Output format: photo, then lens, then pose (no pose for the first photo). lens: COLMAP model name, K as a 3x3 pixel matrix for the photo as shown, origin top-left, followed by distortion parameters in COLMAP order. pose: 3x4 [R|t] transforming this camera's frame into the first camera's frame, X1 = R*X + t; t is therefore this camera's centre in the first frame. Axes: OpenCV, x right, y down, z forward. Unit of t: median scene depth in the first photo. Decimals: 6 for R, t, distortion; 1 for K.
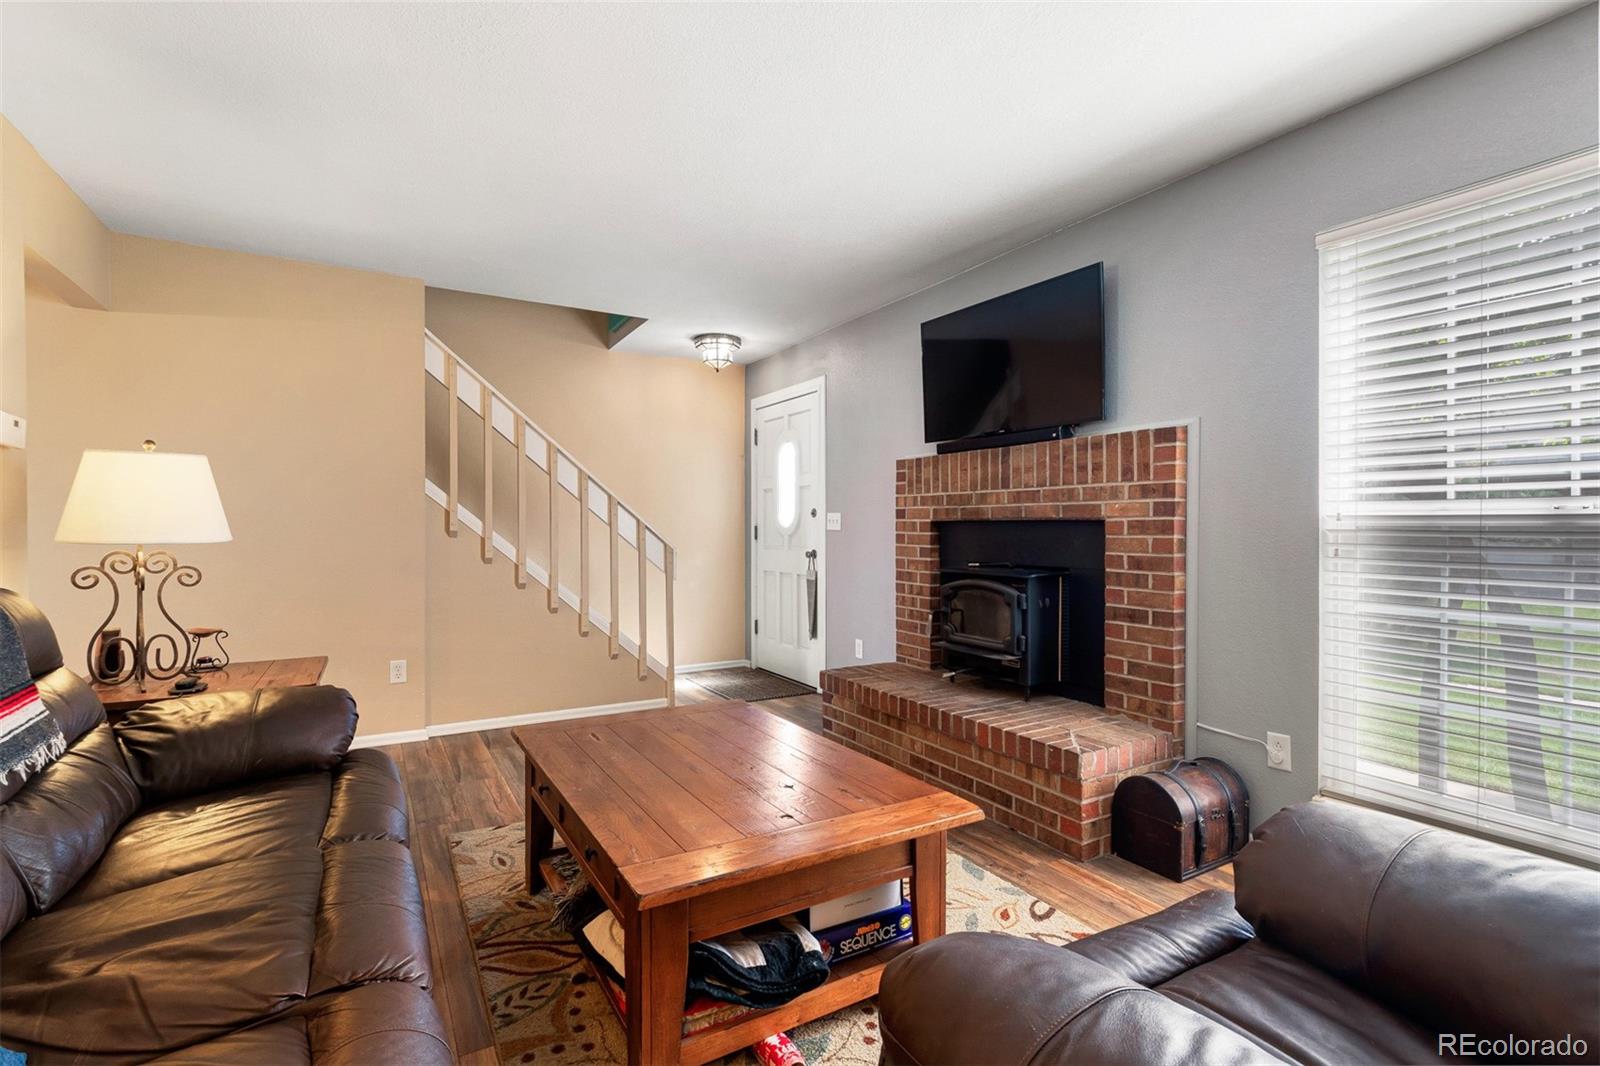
lens RADIAL K [[743.7, 0, 792.4], [0, 743.7, 536.2], [0, 0, 1]] dist [-0.000667, 0.000307]
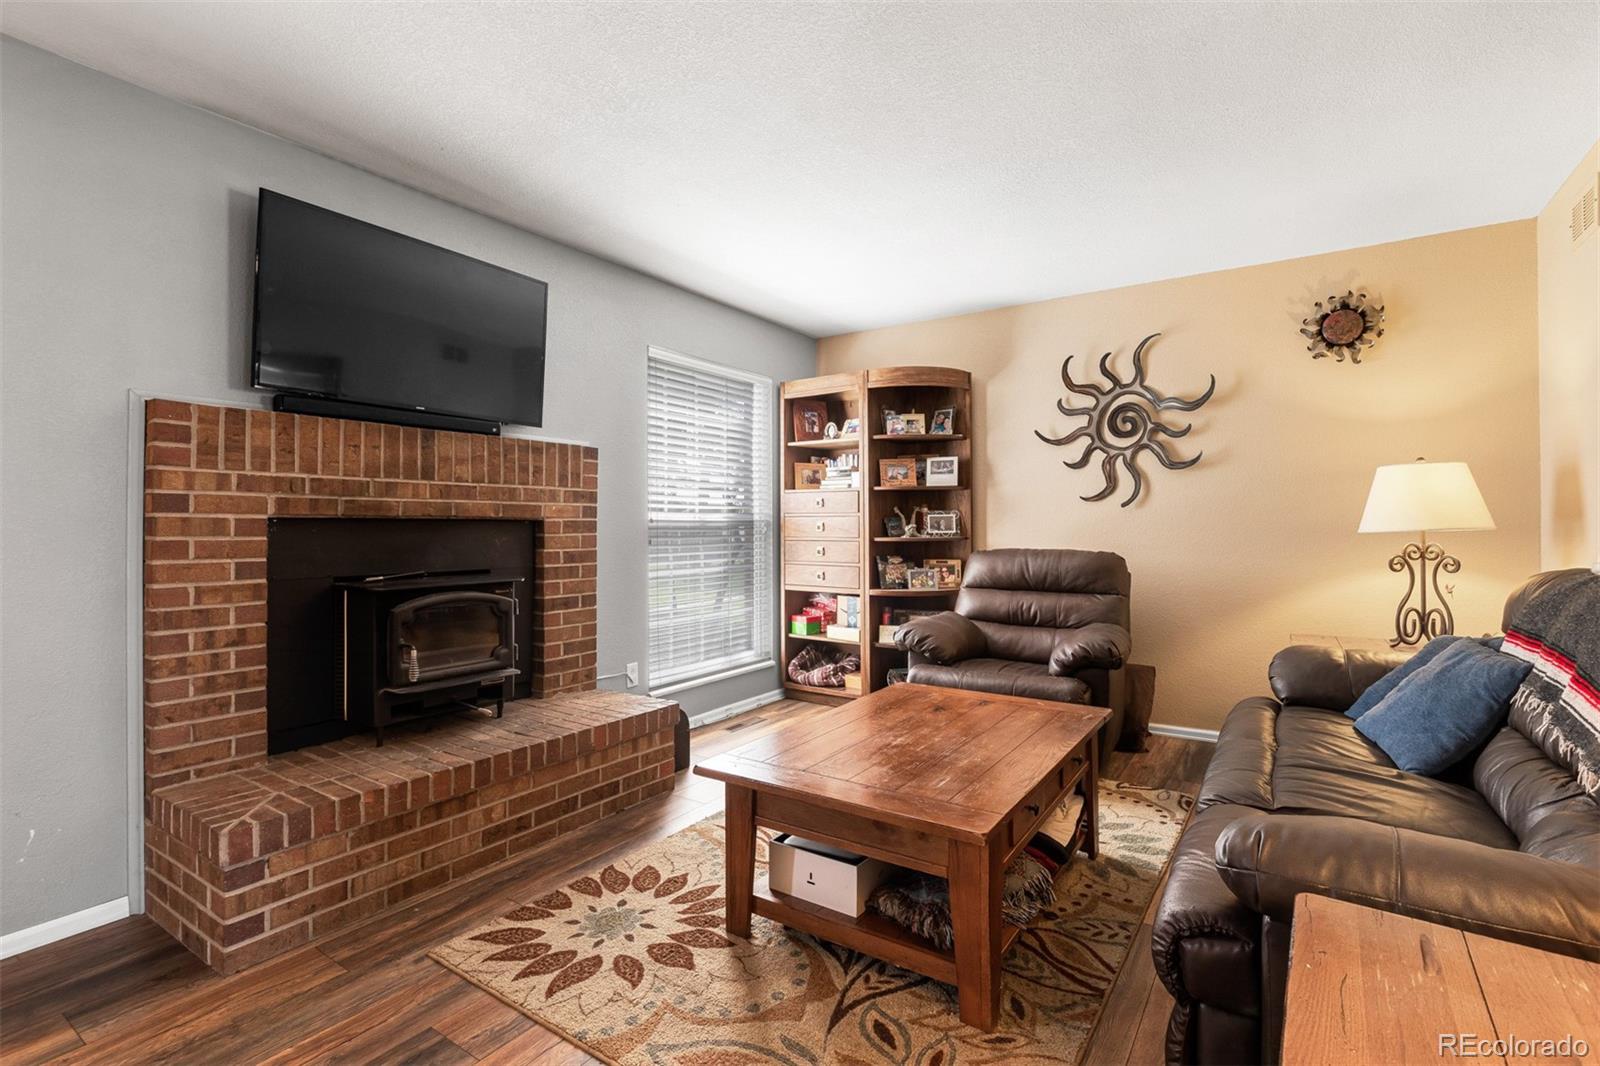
lens RADIAL K [[748.4, 0, 787.9], [0, 748.4, 516.5], [0, 0, 1]] dist [0.000801, 0.000016]
pose [[-0.428062, 0.010002, 0.903694, -0.728314], [0.012286, 0.999911, -0.005247, -0.017124], [-0.903666, 0.008857, -0.428146, 1.159856]]
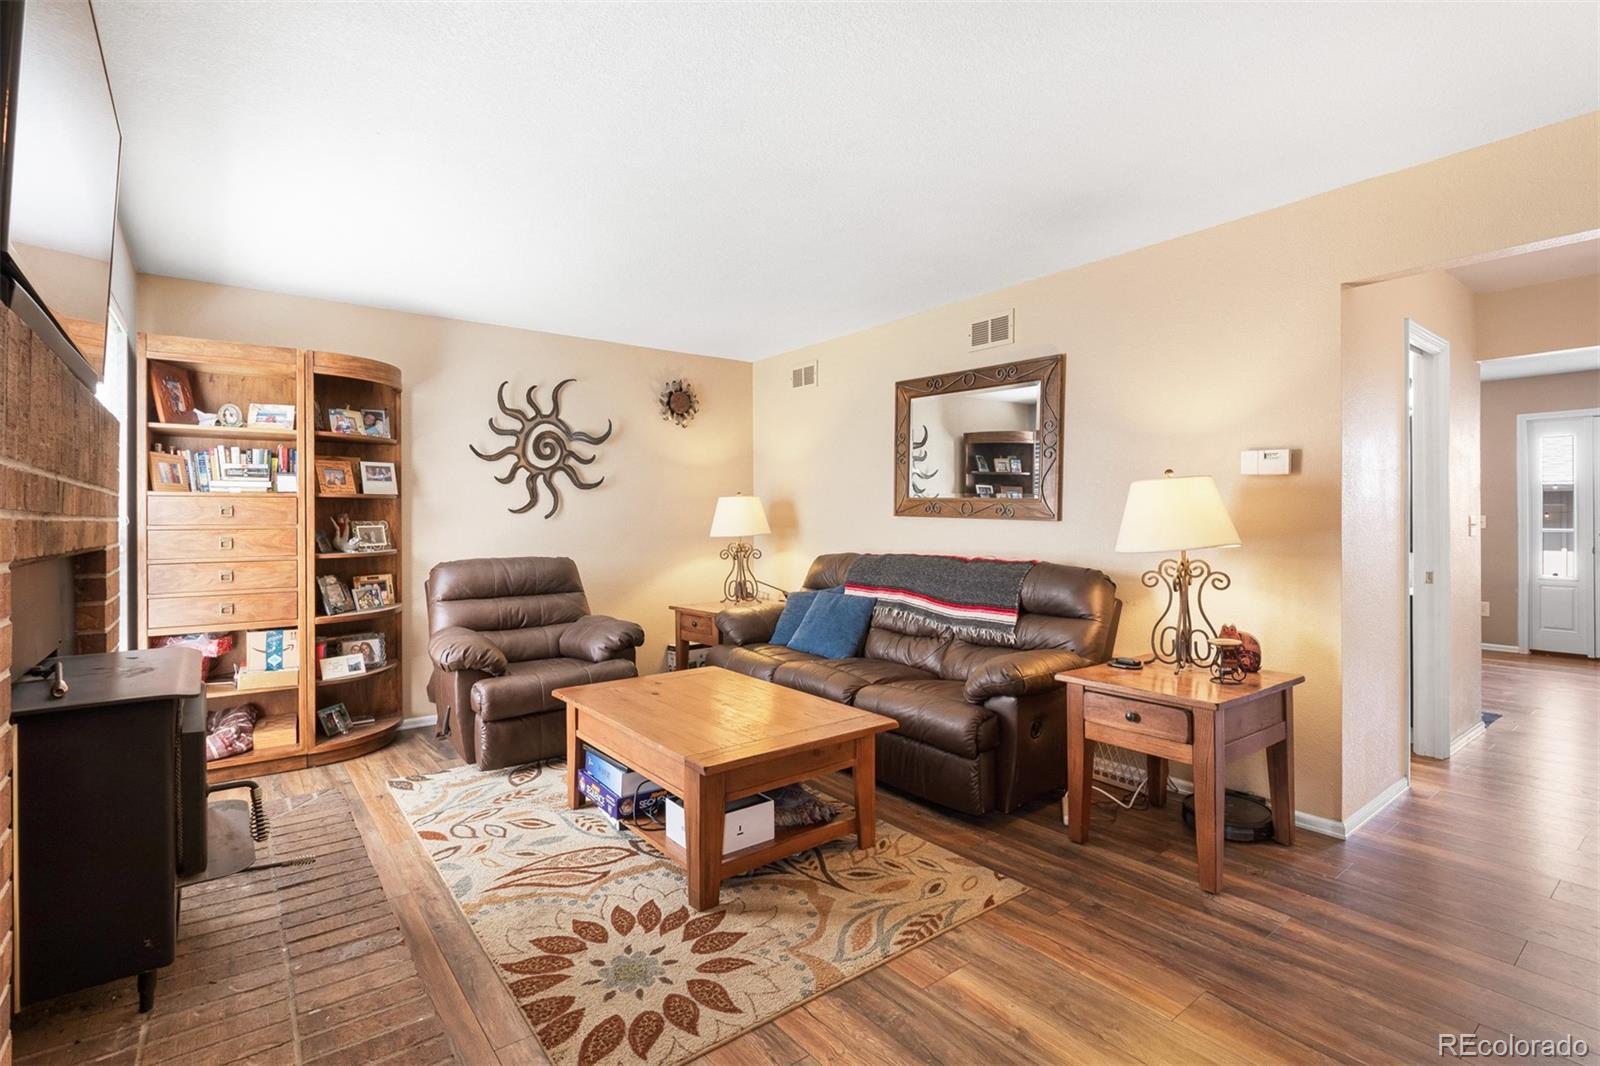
lens RADIAL K [[748.4, 0, 787.9], [0, 748.4, 516.5], [0, 0, 1]] dist [0.000801, 0.000016]
pose [[-0.991977, 0.005922, -0.126276, -0.057712], [0.004825, 0.999948, 0.008998, -0.051402], [0.126323, 0.008316, -0.991954, 1.698310]]
